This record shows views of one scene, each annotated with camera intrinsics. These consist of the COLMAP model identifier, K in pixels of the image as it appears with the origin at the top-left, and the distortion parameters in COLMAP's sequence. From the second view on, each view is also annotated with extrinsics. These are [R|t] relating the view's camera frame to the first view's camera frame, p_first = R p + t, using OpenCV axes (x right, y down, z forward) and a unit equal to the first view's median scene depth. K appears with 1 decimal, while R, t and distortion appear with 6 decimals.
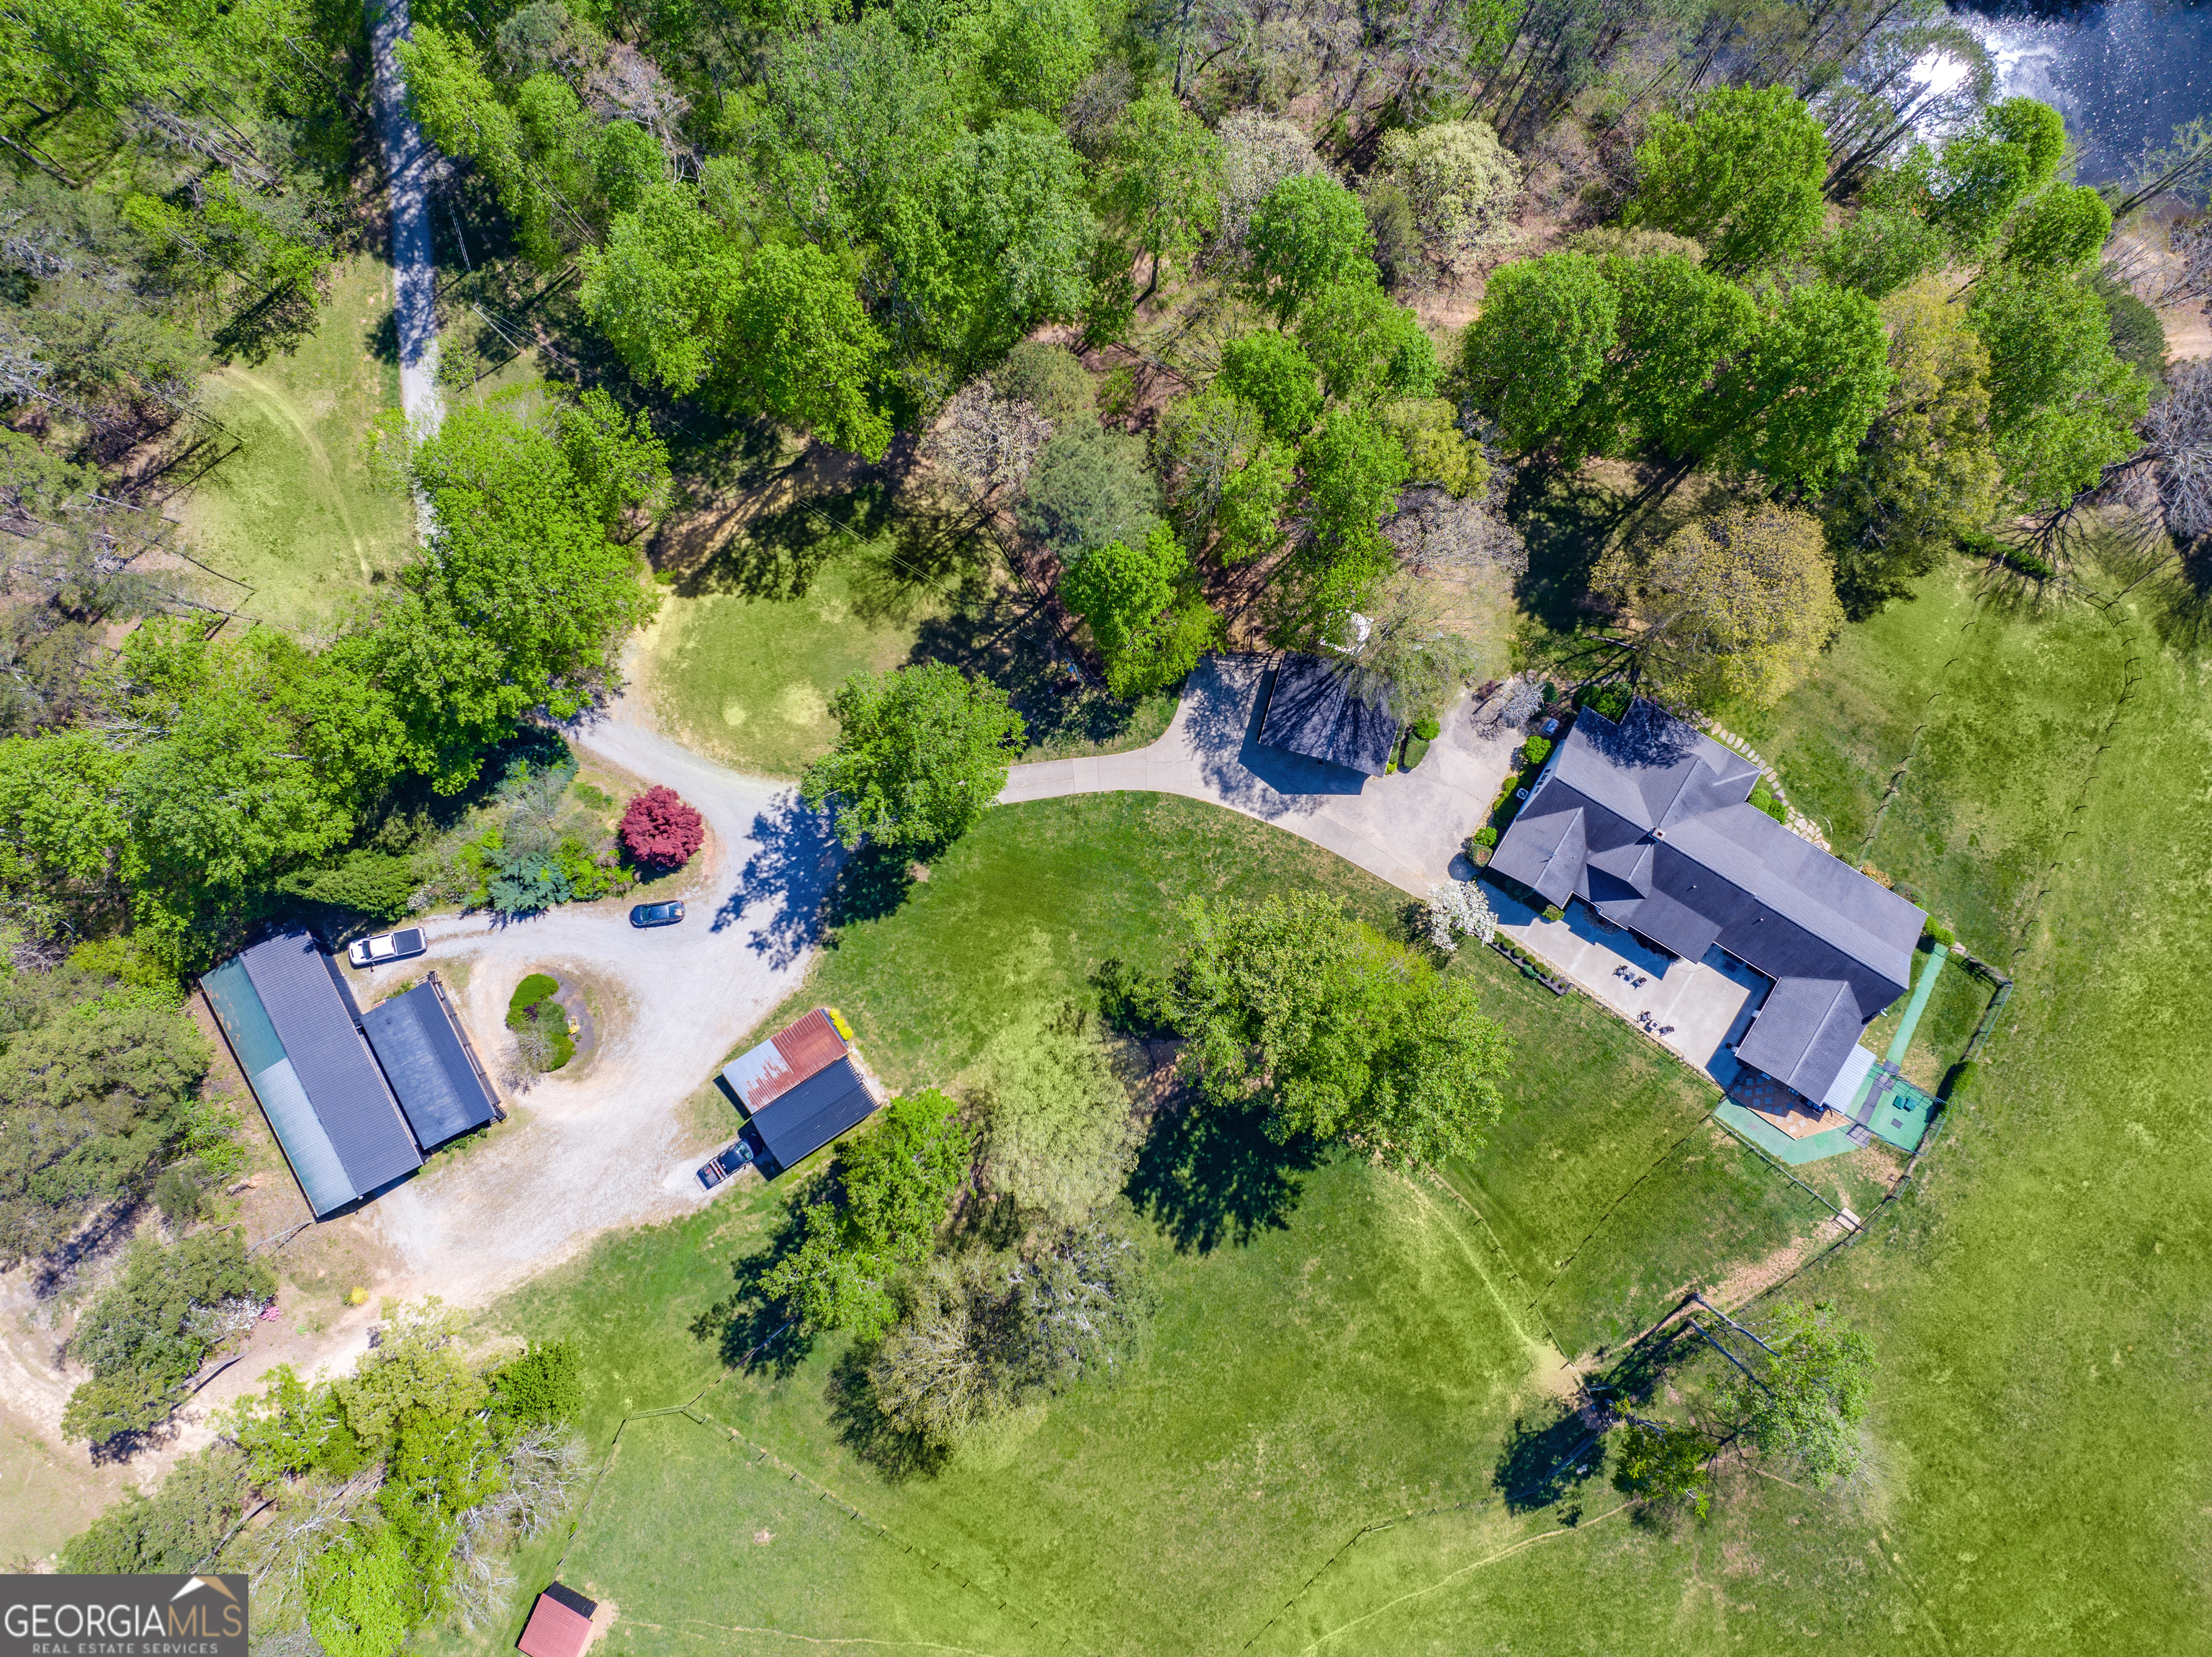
lens RADIAL K [[1541.8, 0, 1106.0], [0, 1541.8, 828.5], [0, 0, 1]] dist [-0.010703, -0.055194]
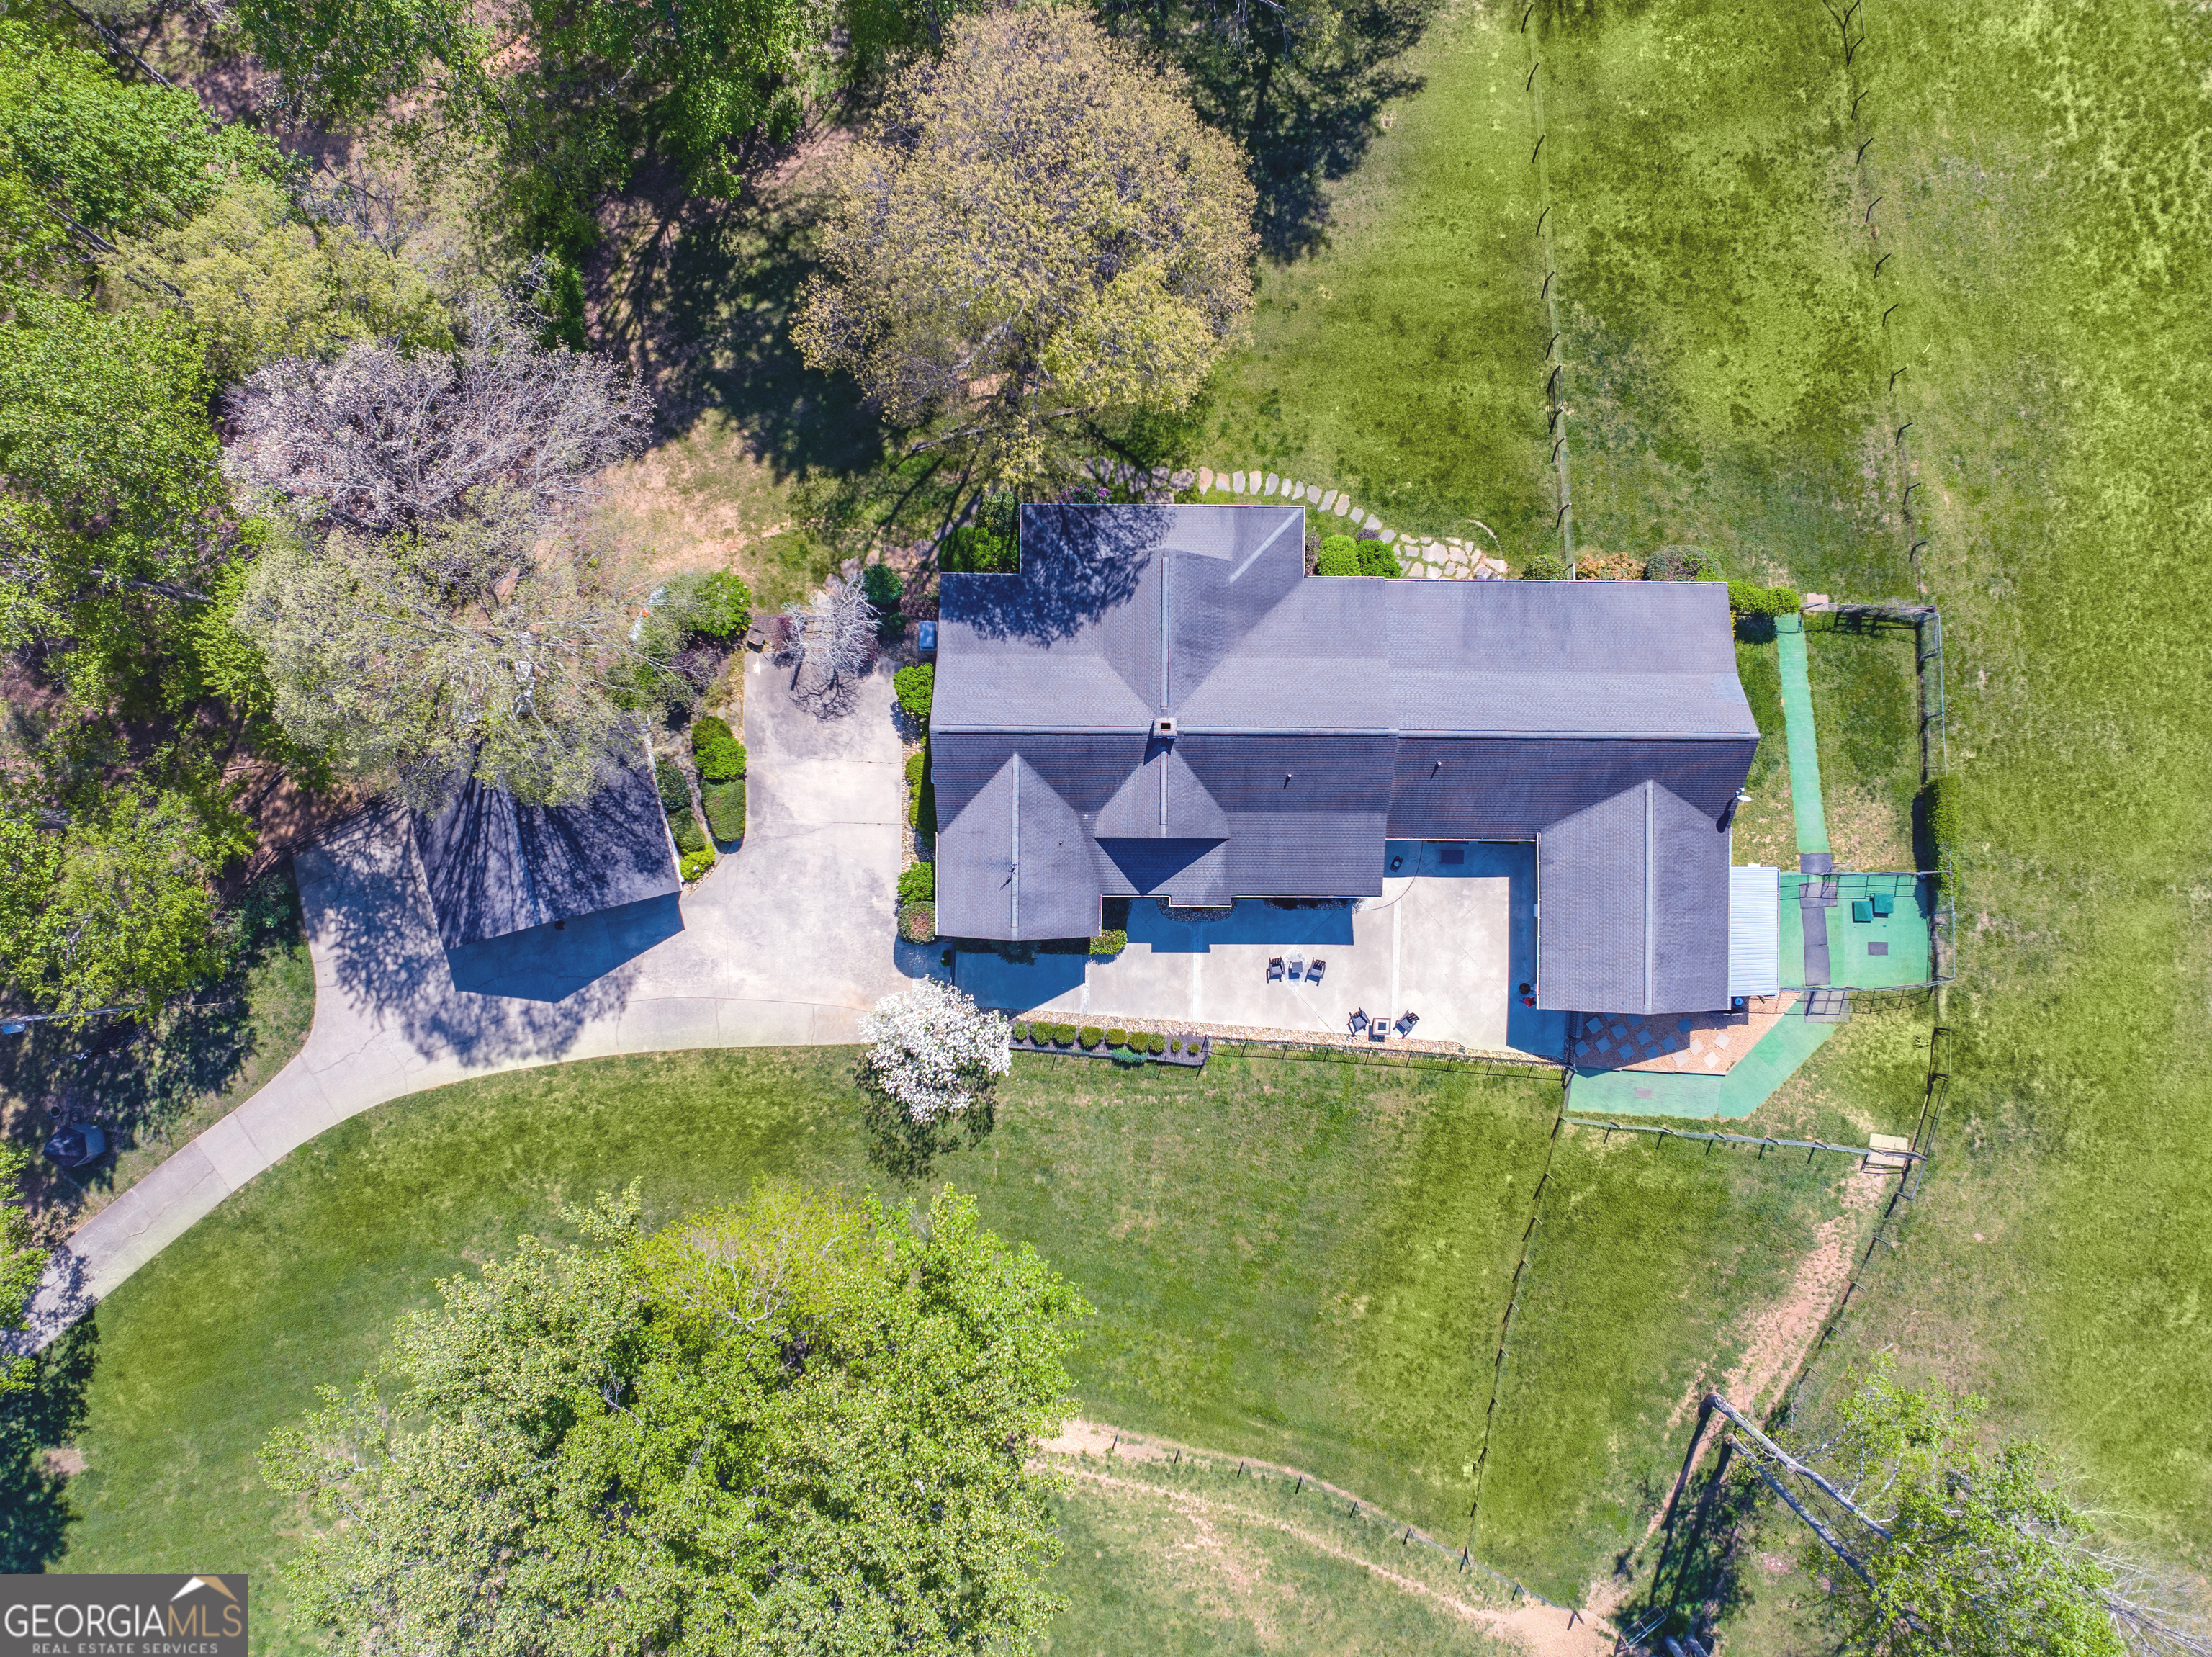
lens RADIAL K [[1541.8, 0, 1106.0], [0, 1541.8, 828.5], [0, 0, 1]] dist [-0.010703, -0.055194]
pose [[0.863383, -0.504528, 0.004503, 0.304806], [0.504494, 0.863387, 0.006972, 0.017650], [-0.007405, -0.003748, 0.999966, 0.470085]]
